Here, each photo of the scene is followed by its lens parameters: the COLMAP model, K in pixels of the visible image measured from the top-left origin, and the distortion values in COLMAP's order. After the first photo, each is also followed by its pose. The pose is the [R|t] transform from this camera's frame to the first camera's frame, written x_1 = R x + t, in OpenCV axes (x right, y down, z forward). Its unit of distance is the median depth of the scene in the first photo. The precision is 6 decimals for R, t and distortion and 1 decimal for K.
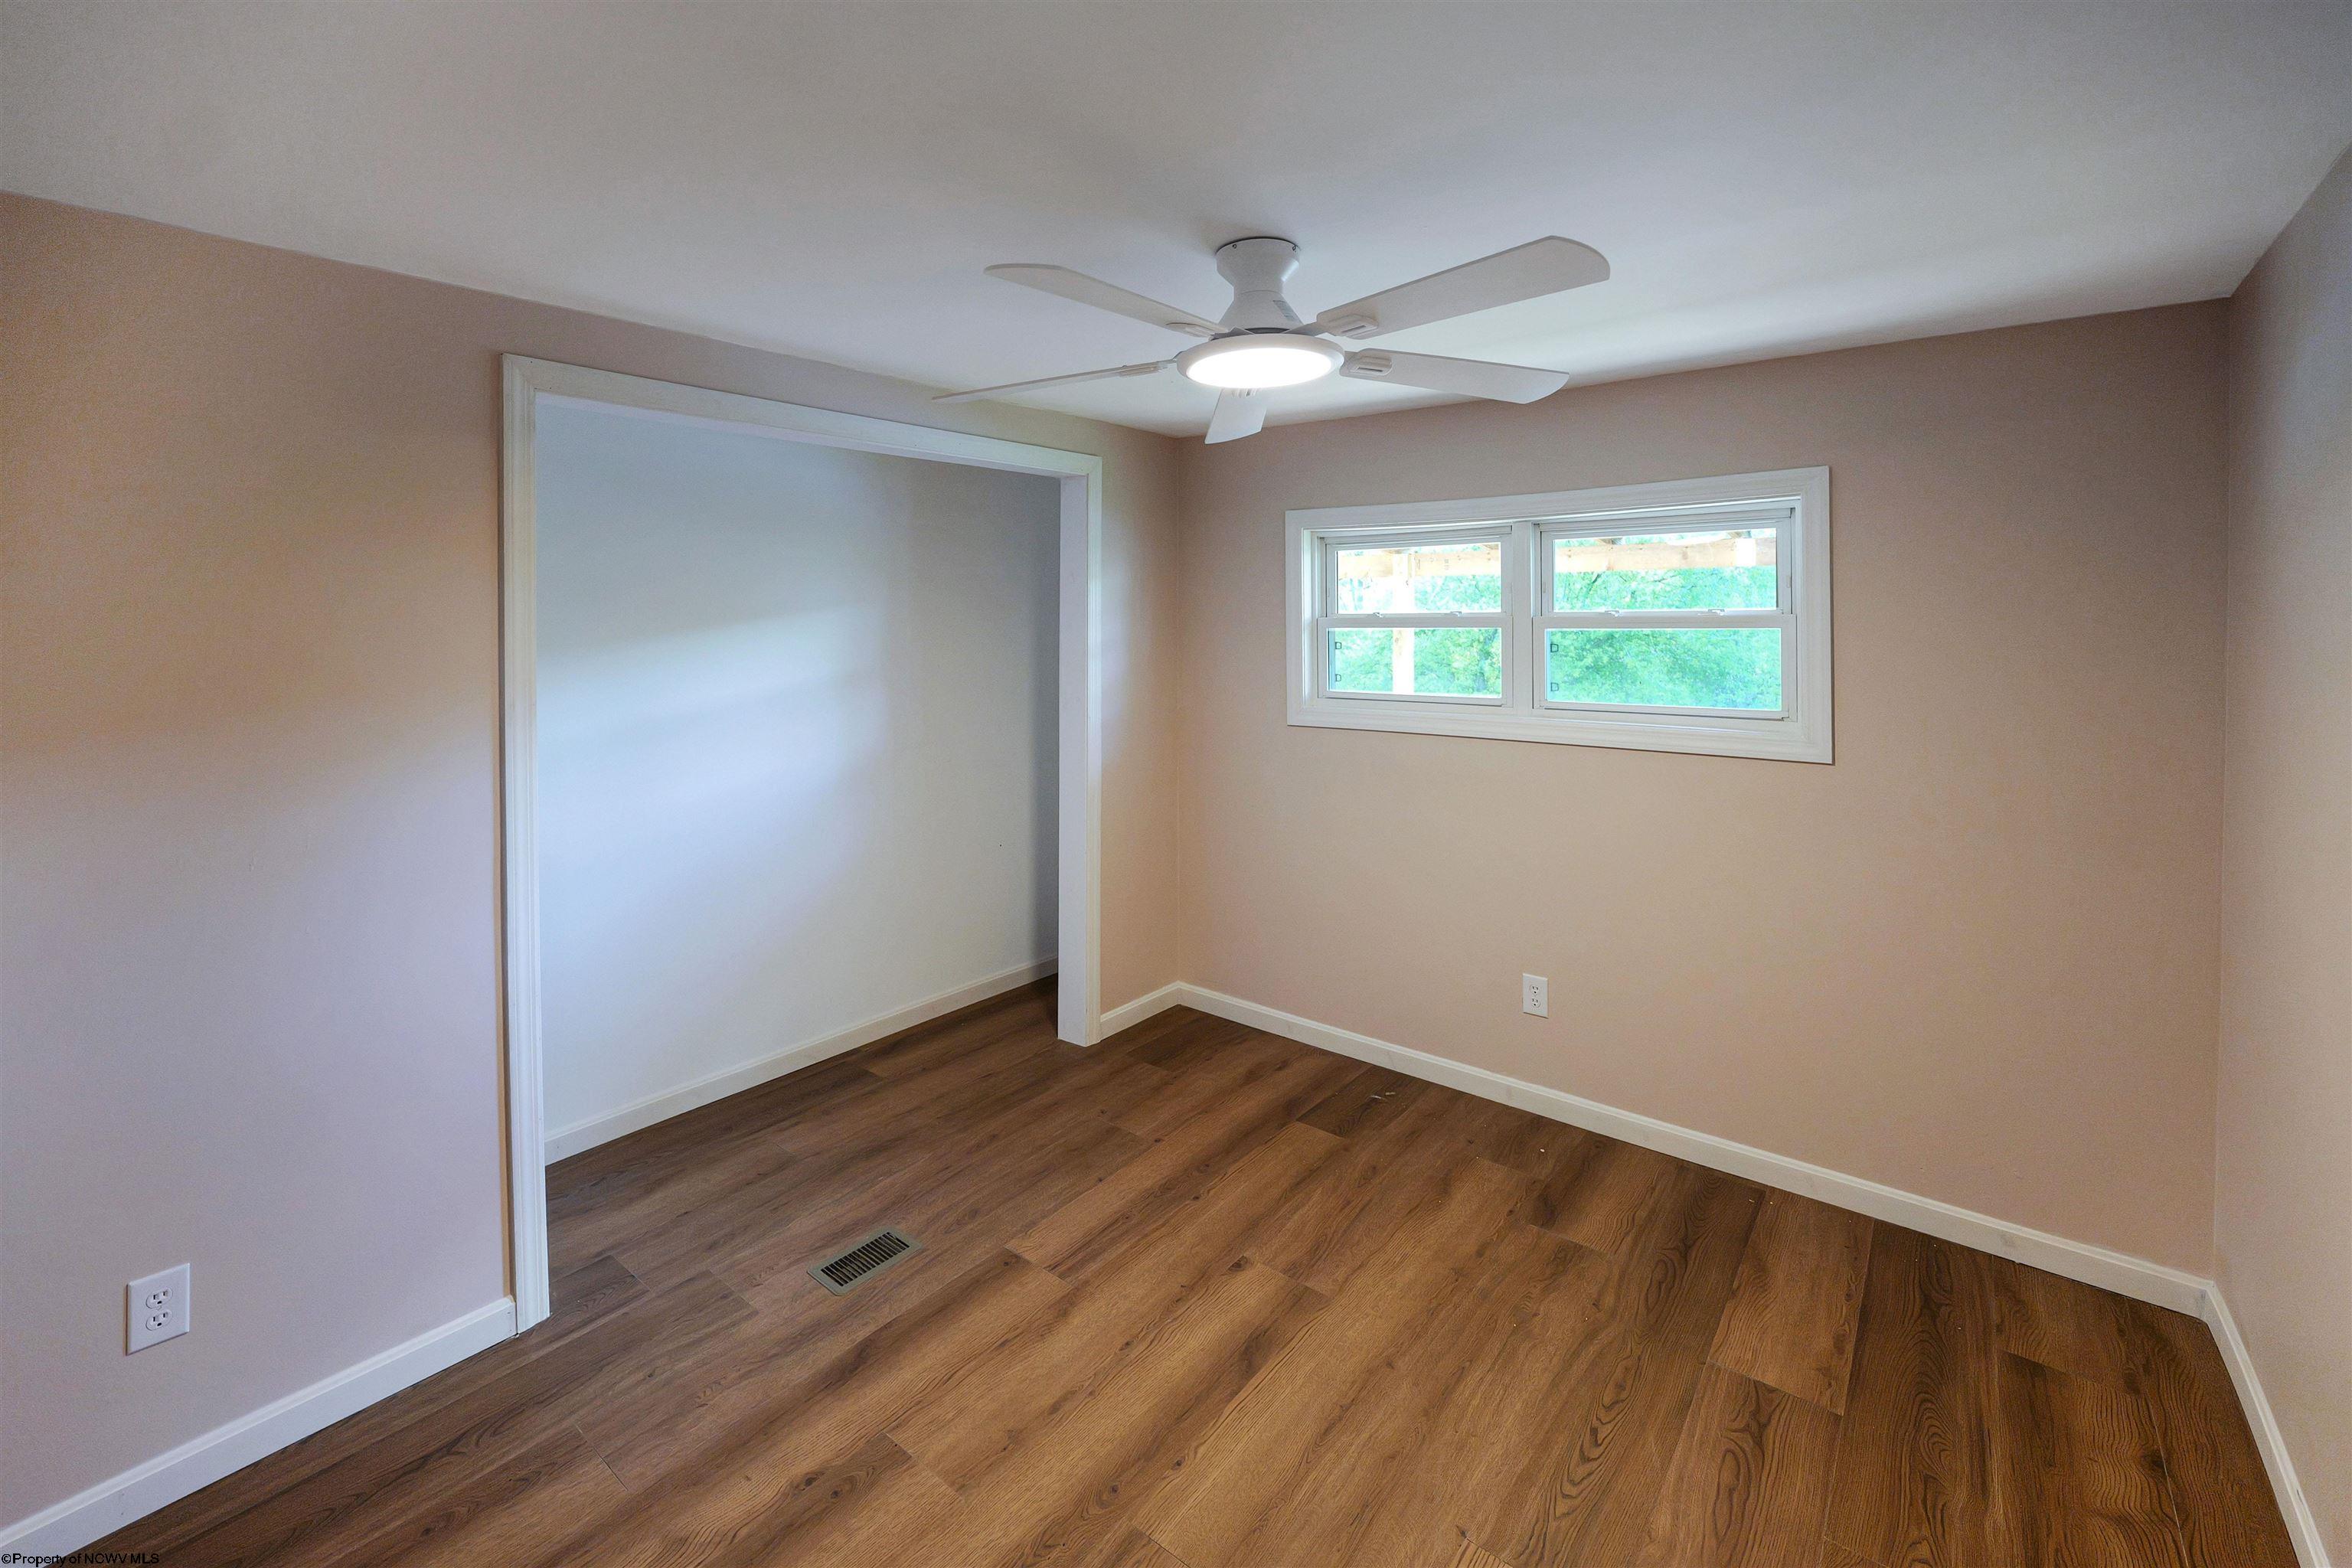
lens RADIAL K [[1001.6, 0, 1168.4], [0, 1001.6, 782.6], [0, 0, 1]] dist [-0.000516, 0.000043]
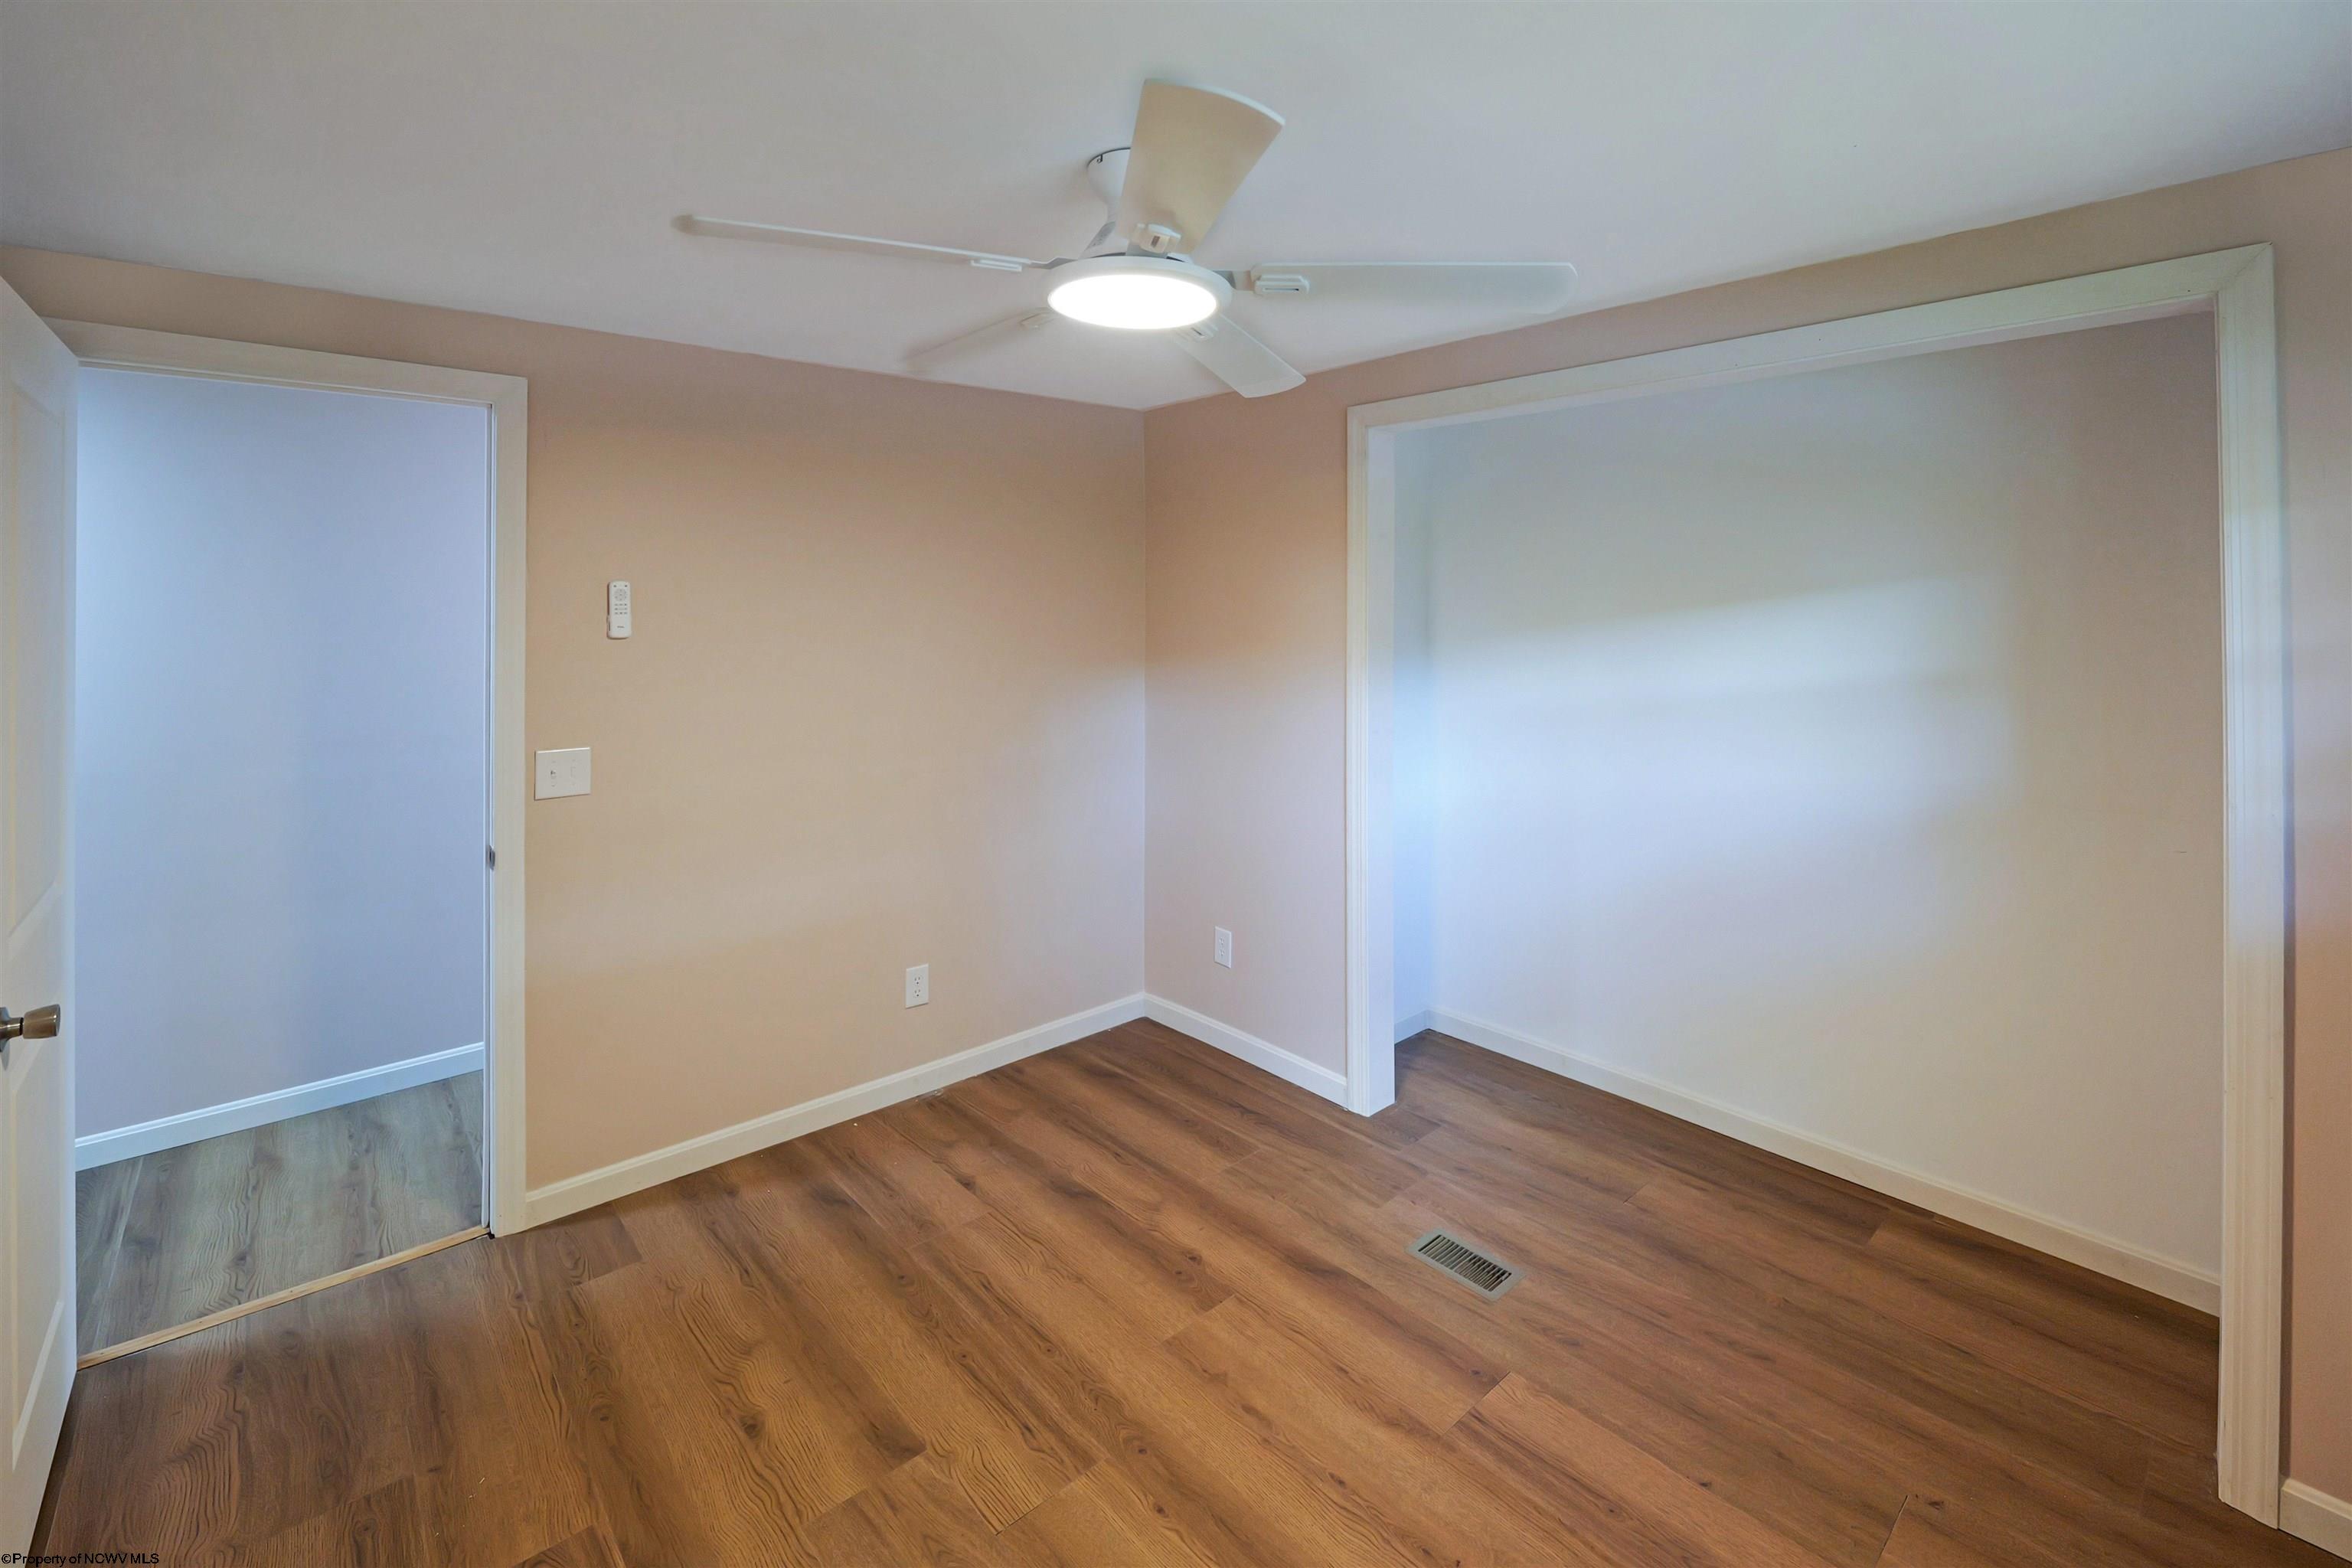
lens RADIAL K [[1001.6, 0, 1168.4], [0, 1001.6, 782.6], [0, 0, 1]] dist [-0.000516, 0.000043]
pose [[-0.170604, 0.177681, -0.969187, 0.645903], [-0.157690, 0.966006, 0.204855, -0.134839], [0.972640, 0.187781, -0.136786, 0.823284]]
